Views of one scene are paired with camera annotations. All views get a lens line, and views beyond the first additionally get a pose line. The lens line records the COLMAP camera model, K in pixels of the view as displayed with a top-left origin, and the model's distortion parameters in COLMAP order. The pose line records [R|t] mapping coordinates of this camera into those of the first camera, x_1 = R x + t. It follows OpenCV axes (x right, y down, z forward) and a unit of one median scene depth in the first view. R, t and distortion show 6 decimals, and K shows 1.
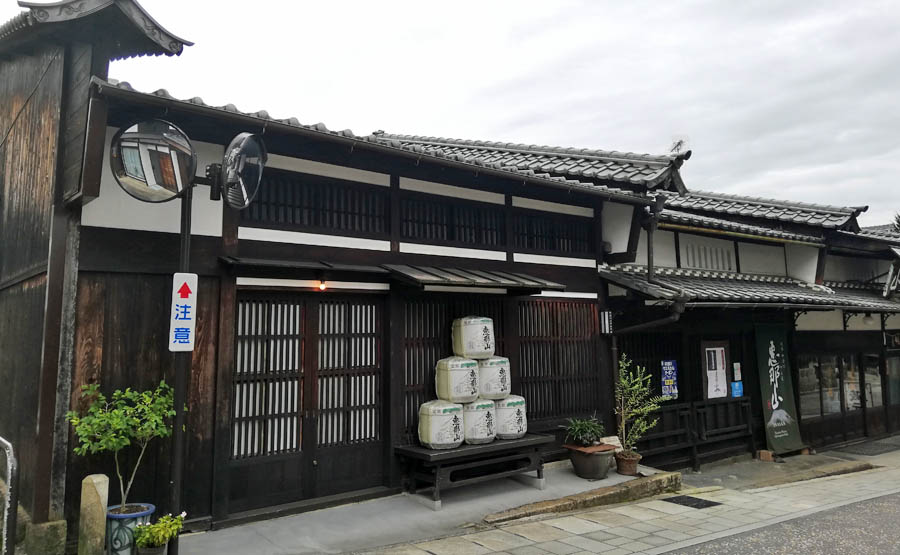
lens RADIAL K [[662.8, 0, 448.8], [0, 662.8, 242.0], [0, 0, 1]] dist [0.008298, -0.007775]
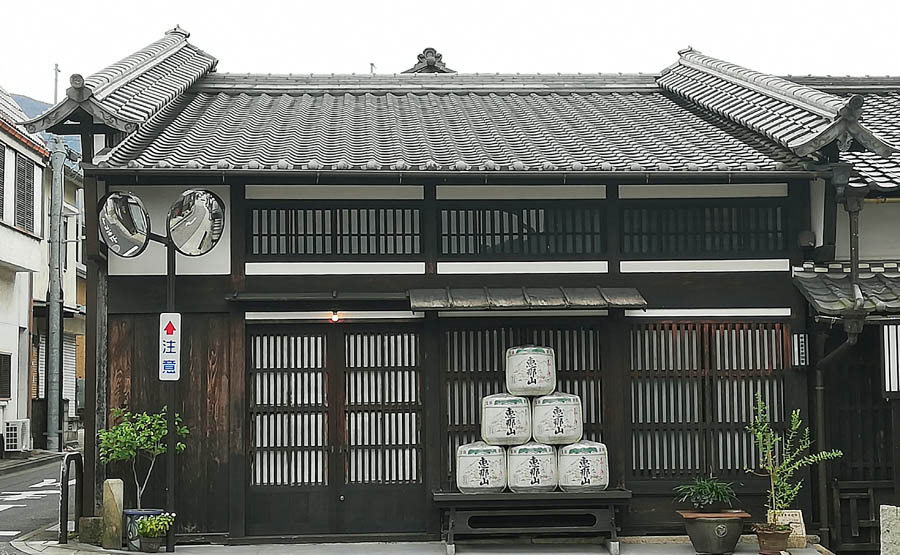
lens RADIAL K [[1527.6, 0, 450.0], [0, 1527.6, 277.5], [0, 0, 1]] dist [0.057155, 0.274863]
pose [[0.816123, -0.045880, -0.576055, 1.204442], [0.080663, 0.996129, 0.034942, -0.053538], [0.572221, -0.074983, 0.816664, -0.696864]]
